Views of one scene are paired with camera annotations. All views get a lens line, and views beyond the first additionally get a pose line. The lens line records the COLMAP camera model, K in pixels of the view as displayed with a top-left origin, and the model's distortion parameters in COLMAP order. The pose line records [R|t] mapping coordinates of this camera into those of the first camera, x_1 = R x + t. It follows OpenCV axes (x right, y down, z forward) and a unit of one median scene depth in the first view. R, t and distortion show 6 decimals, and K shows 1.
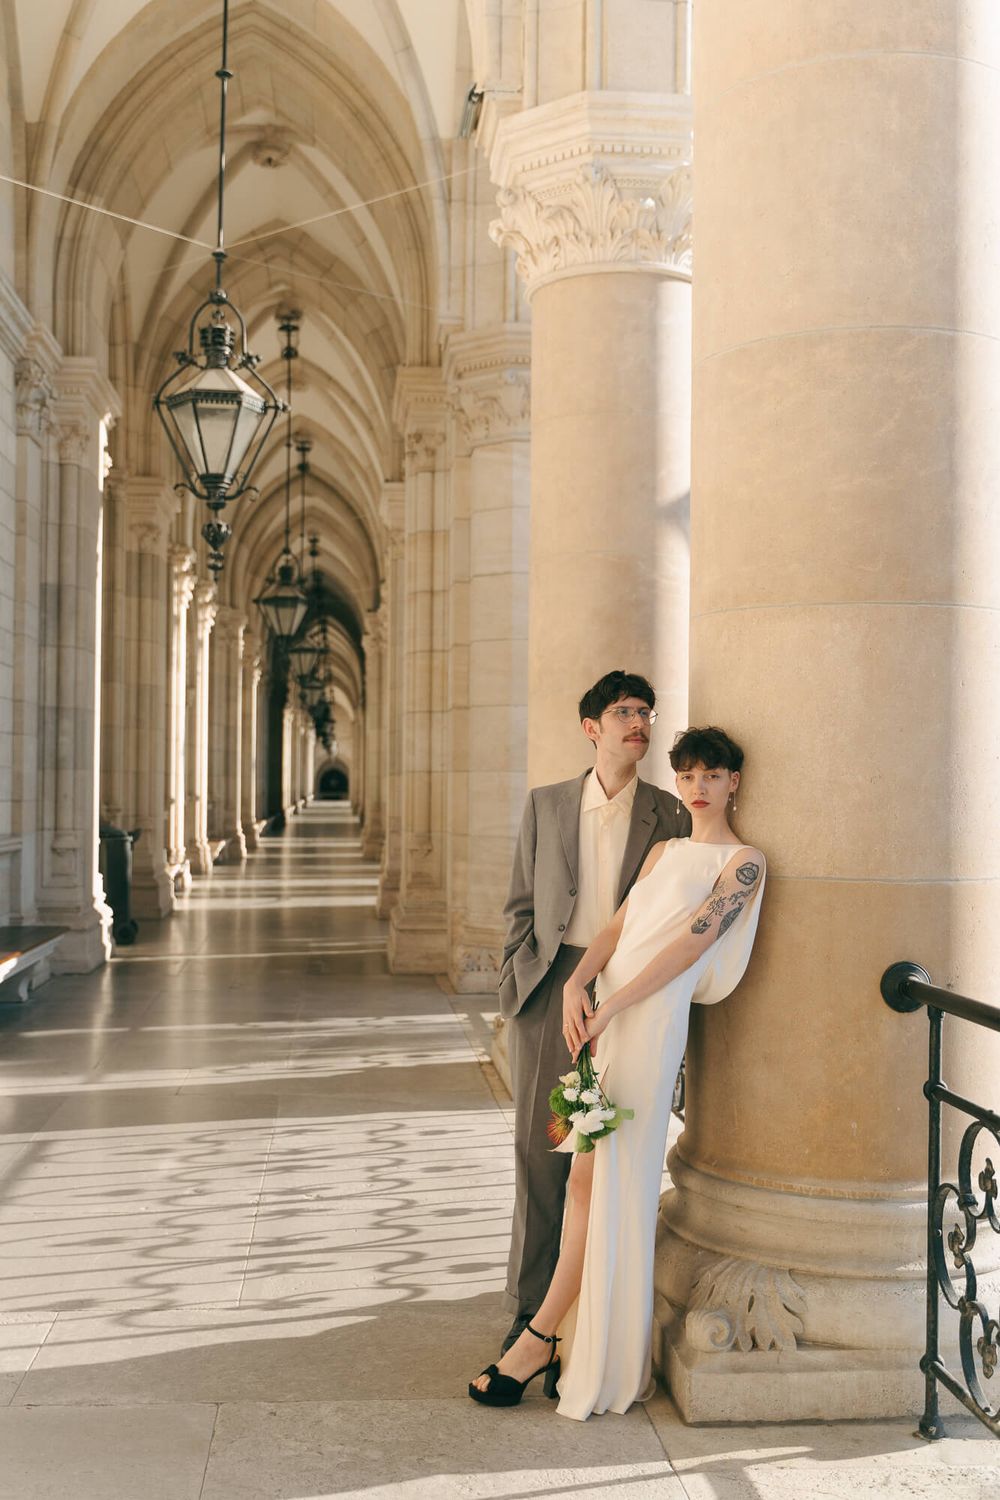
lens RADIAL K [[1201.9, 0, 421.8], [0, 1201.9, 752.3], [0, 0, 1]] dist [0.004351, -0.002704]
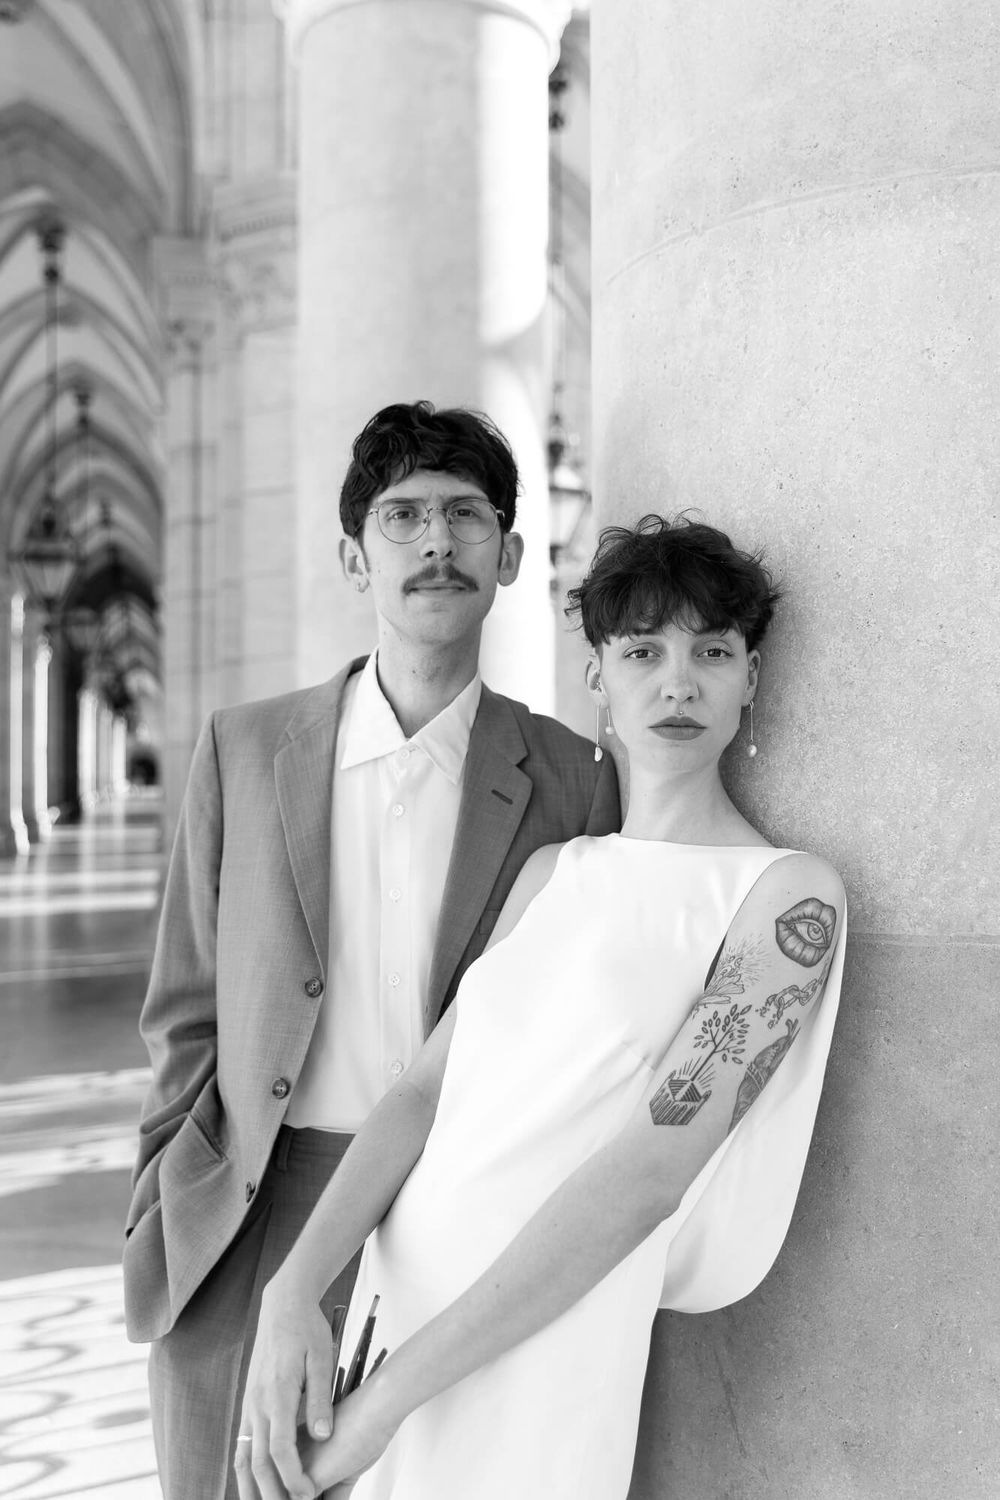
lens RADIAL K [[1201.9, 0, 421.8], [0, 1201.9, 752.3], [0, 0, 1]] dist [0.004351, -0.002704]
pose [[0.987774, -0.012831, 0.155365, 0.097509], [0.010893, 0.999852, 0.013313, 0.038582], [-0.155513, -0.011458, 0.987767, 0.601630]]
